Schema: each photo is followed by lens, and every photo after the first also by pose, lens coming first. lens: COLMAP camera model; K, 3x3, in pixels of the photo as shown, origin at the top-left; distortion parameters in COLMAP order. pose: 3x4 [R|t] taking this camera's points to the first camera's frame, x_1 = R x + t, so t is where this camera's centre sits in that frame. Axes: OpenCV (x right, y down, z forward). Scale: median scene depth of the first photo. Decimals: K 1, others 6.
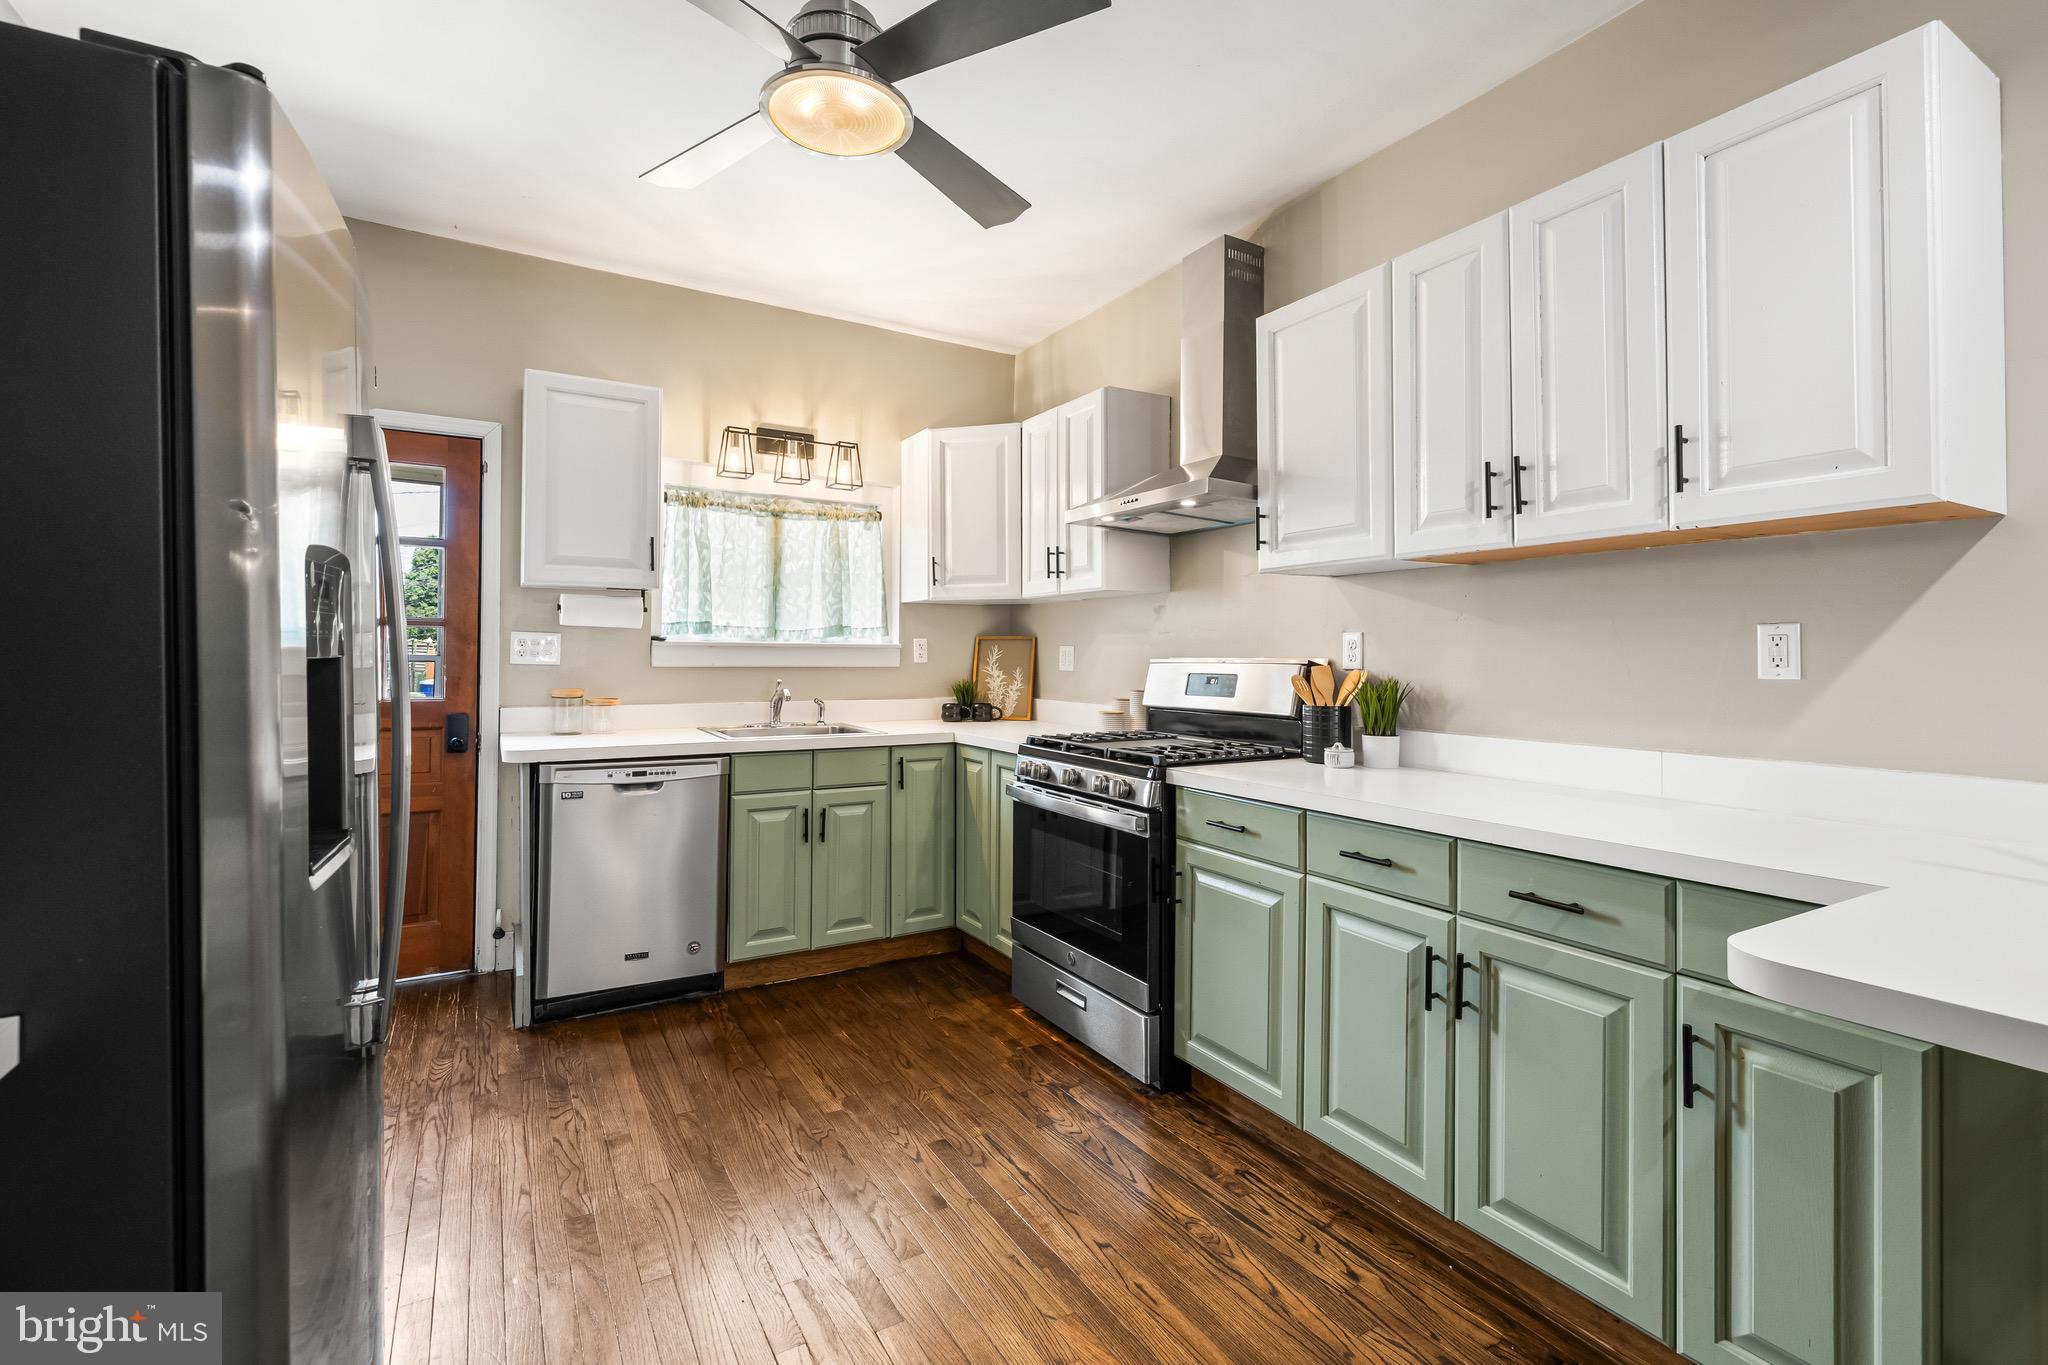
lens RADIAL K [[882.0, 0, 993.5], [0, 882.0, 638.3], [0, 0, 1]] dist [0.001250, -0.000155]
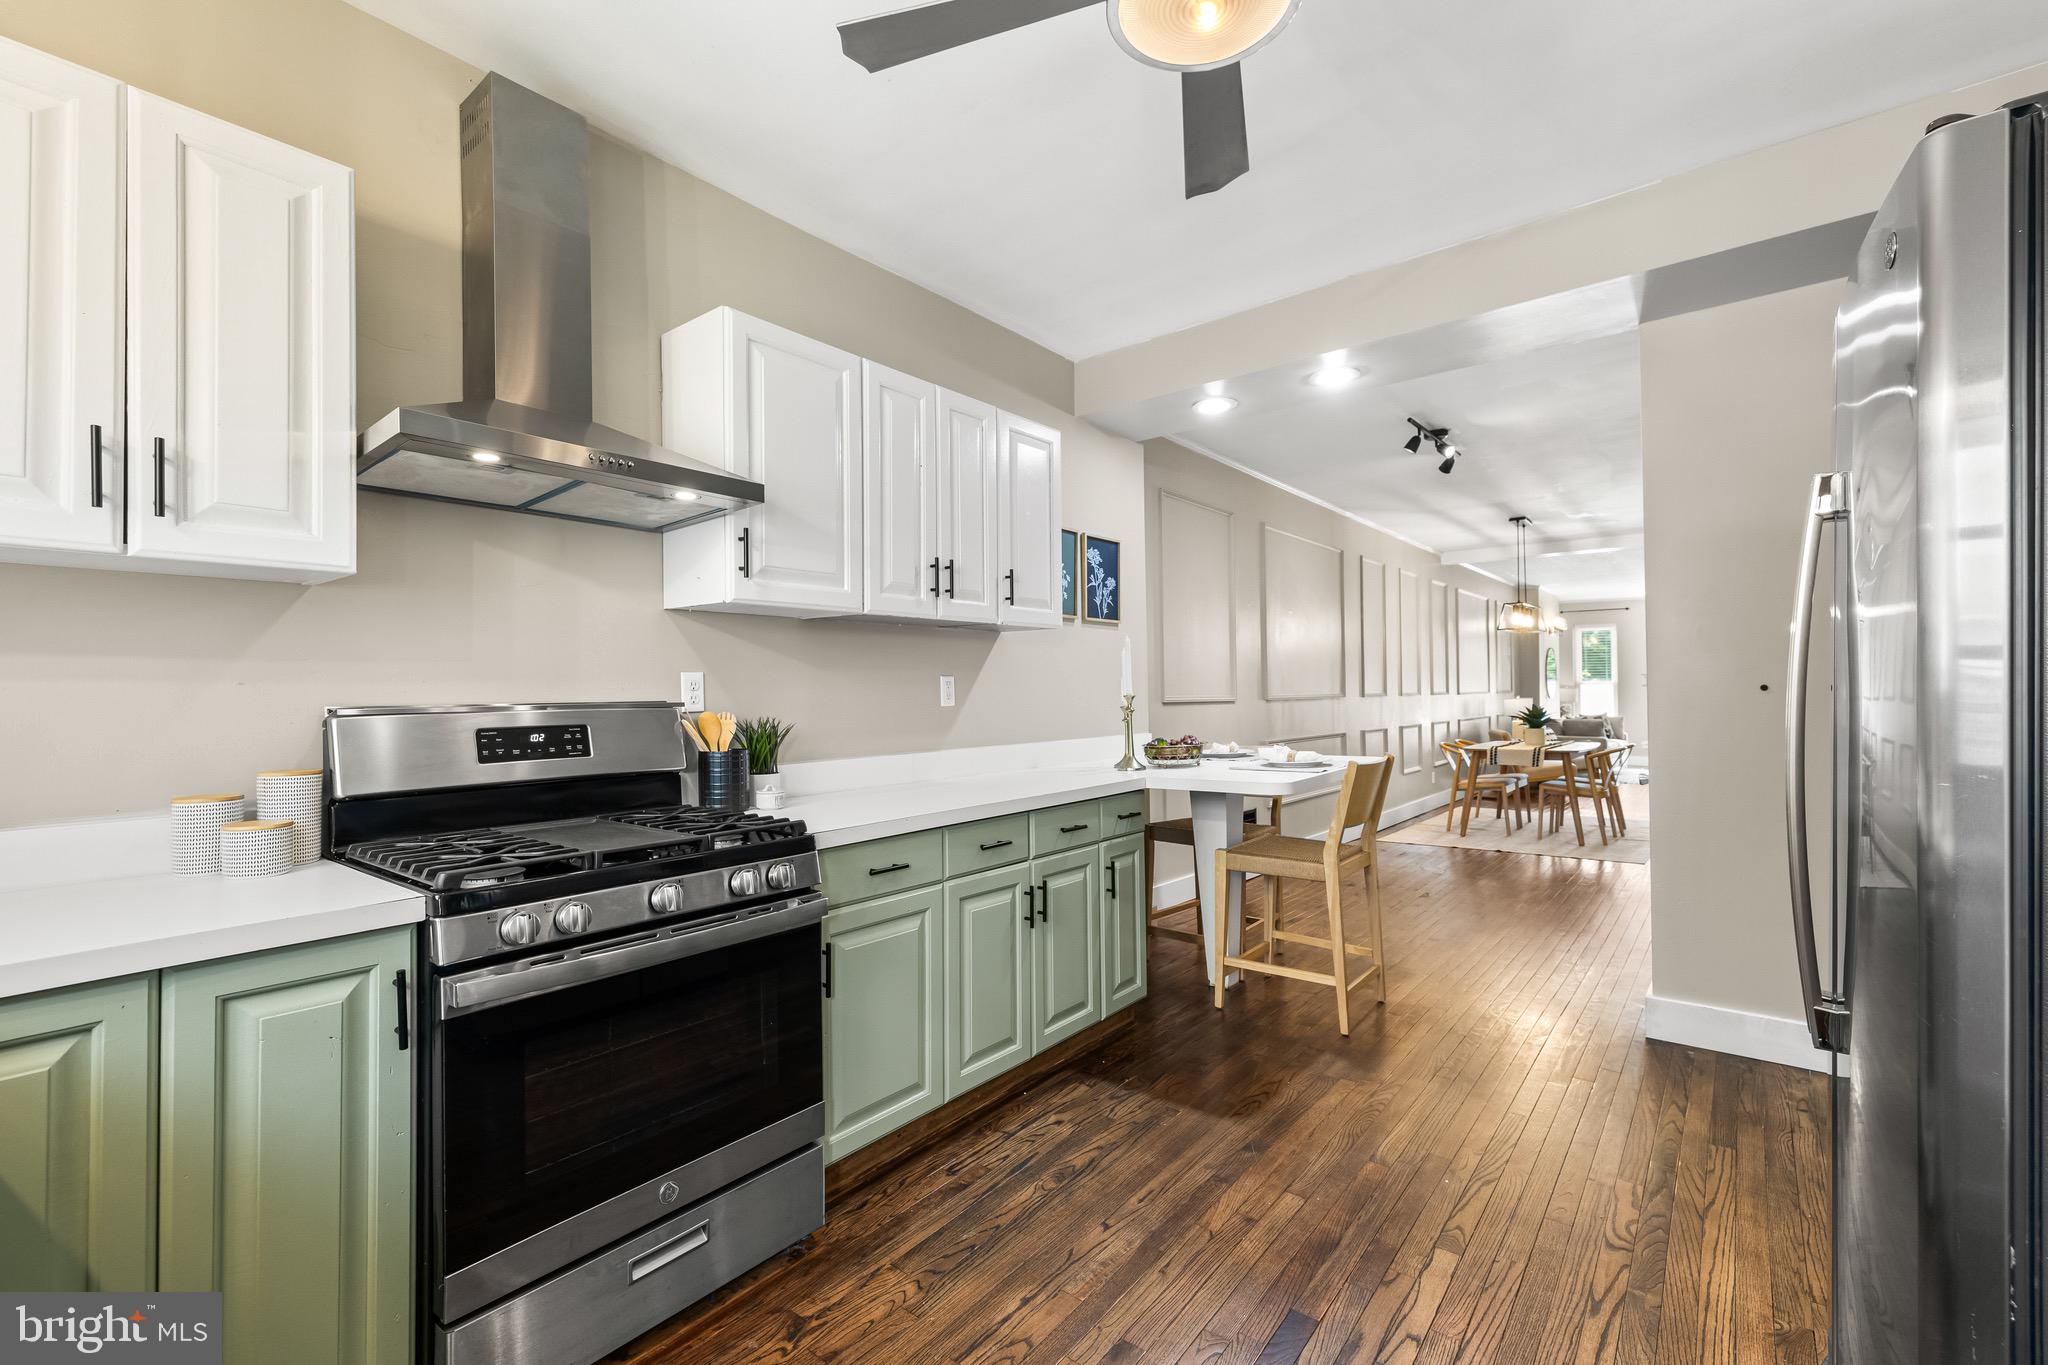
lens RADIAL K [[883.2, 0, 1028.5], [0, 883.2, 681.6], [0, 0, 1]] dist [0.002205, 0.000246]
pose [[-0.372491, 0.010856, 0.927972, -0.504194], [-0.007496, 0.999864, -0.014706, 0.011764], [-0.928006, -0.012433, -0.372359, 0.868570]]
